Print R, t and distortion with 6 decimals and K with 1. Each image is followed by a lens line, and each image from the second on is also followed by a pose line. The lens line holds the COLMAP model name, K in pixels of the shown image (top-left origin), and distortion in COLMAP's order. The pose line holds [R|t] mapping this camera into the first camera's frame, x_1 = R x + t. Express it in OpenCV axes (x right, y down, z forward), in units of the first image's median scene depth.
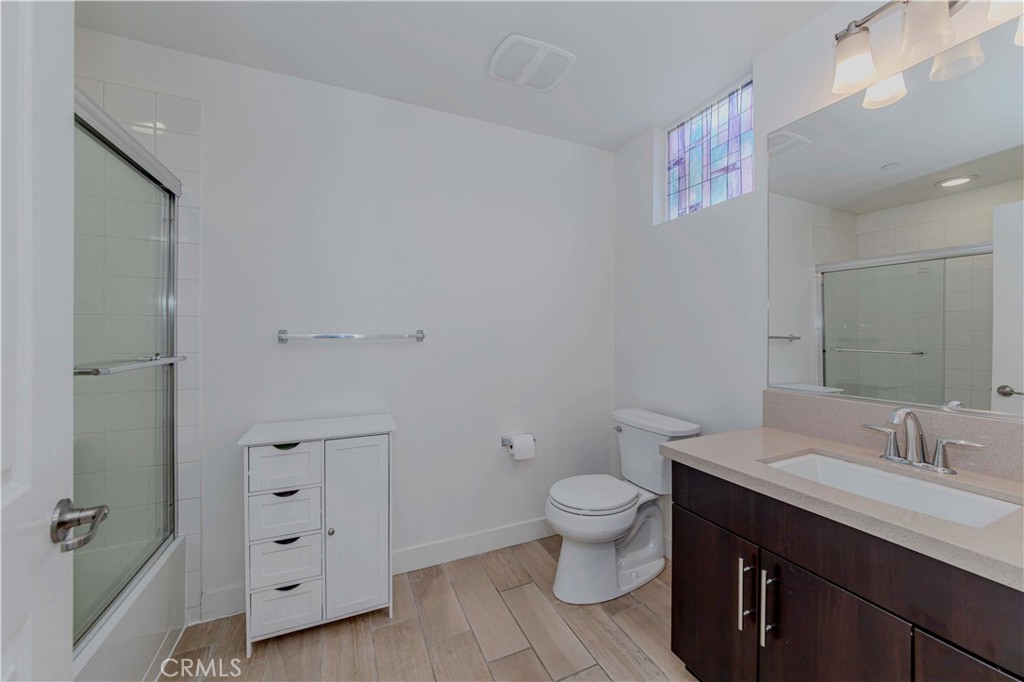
lens RADIAL K [[376.8, 0, 513.0], [0, 376.8, 337.2], [0, 0, 1]] dist [-0.000405, -0.000060]
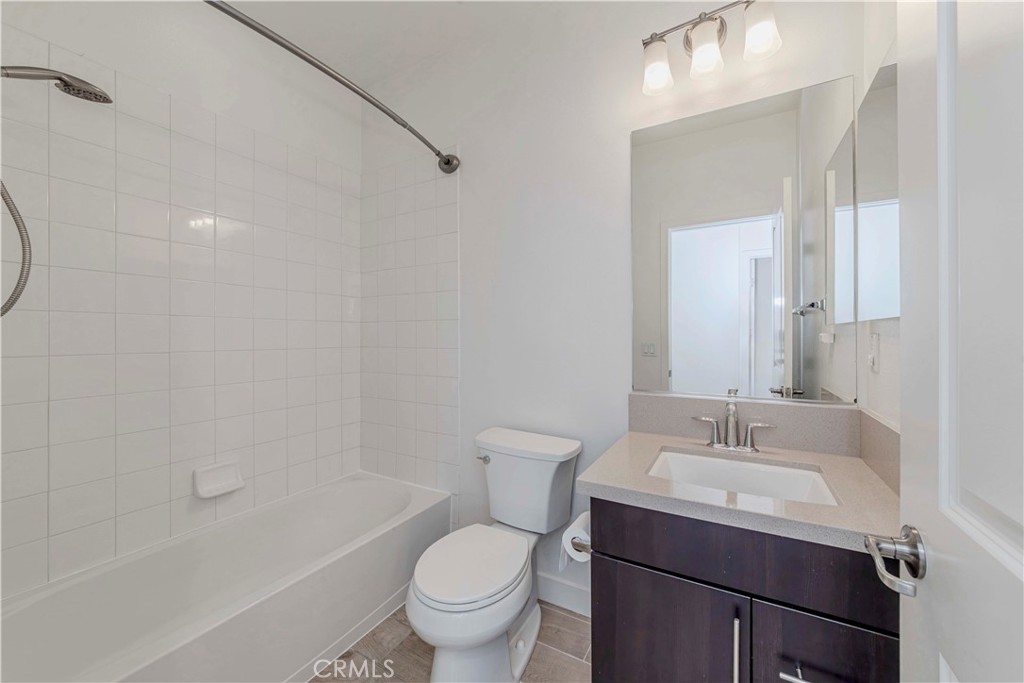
lens RADIAL K [[376.8, 0, 510.9], [0, 376.8, 340.3], [0, 0, 1]] dist [-0.000405, -0.000060]
pose [[0.818023, -0.007016, 0.575143, -0.140221], [0.005177, 0.999975, 0.004835, -0.003222], [-0.575163, -0.000977, 0.818038, 0.399979]]
